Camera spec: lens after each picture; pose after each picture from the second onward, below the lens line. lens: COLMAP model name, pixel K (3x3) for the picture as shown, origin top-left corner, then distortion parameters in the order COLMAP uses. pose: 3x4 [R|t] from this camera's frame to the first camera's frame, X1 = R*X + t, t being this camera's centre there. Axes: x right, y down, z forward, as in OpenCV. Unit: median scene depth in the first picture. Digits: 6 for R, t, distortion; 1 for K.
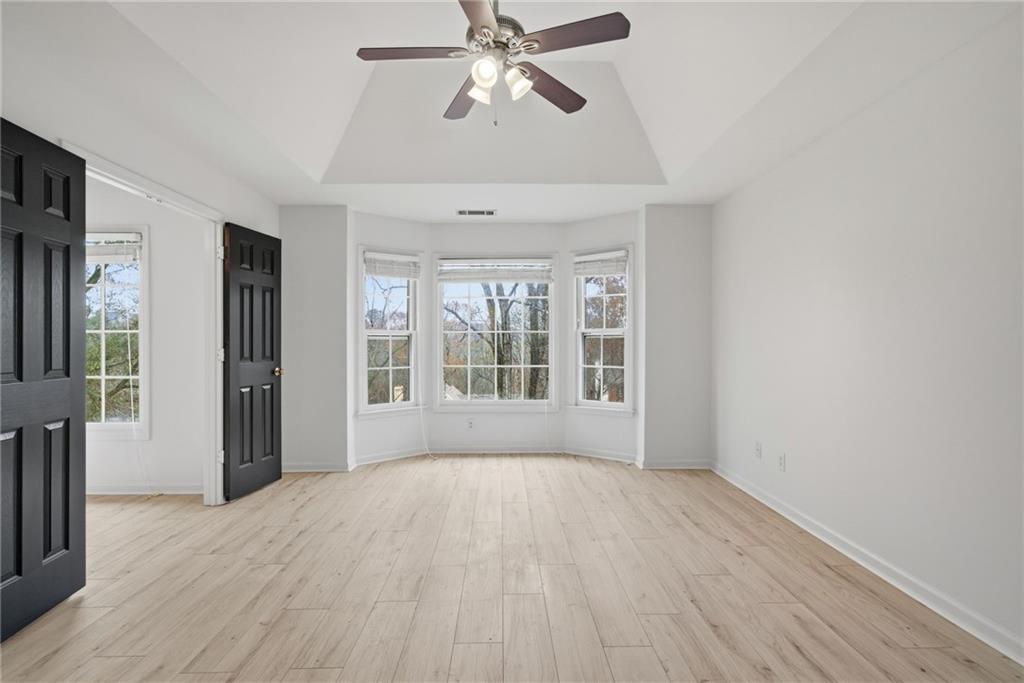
lens RADIAL K [[483.0, 0, 516.3], [0, 483.0, 339.3], [0, 0, 1]] dist [-0.014161, 0.016319]
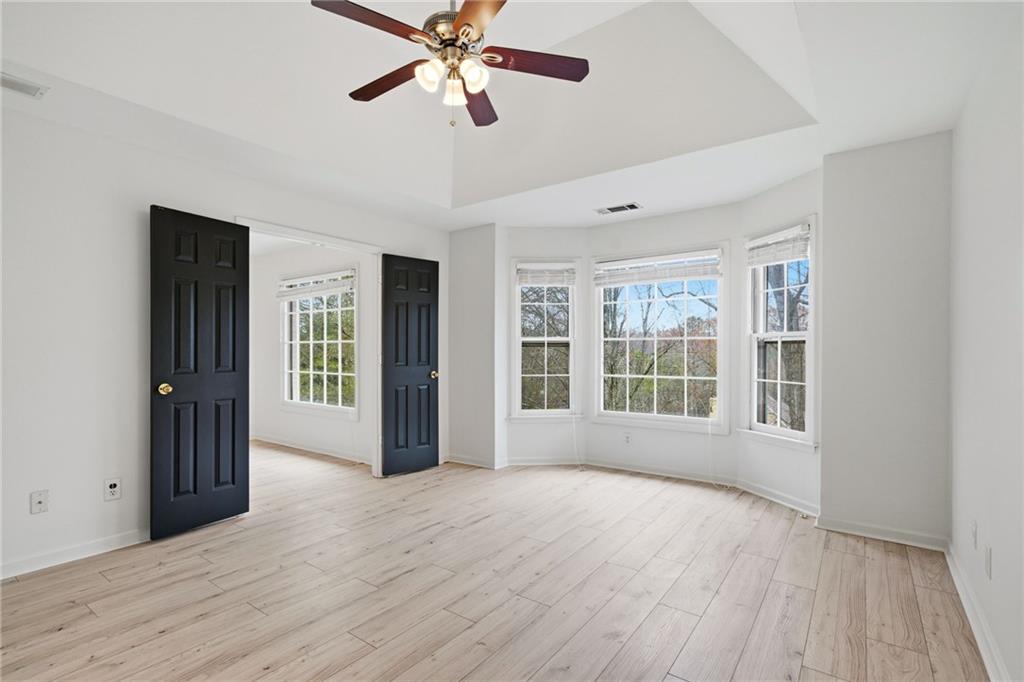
lens RADIAL K [[487.6, 0, 527.0], [0, 487.6, 345.2], [0, 0, 1]] dist [-0.014307, 0.010760]
pose [[0.795094, -0.005058, -0.606466, 0.402977], [0.001455, 0.999978, -0.006434, 0.003802], [0.606485, 0.004233, 0.795084, 0.187534]]
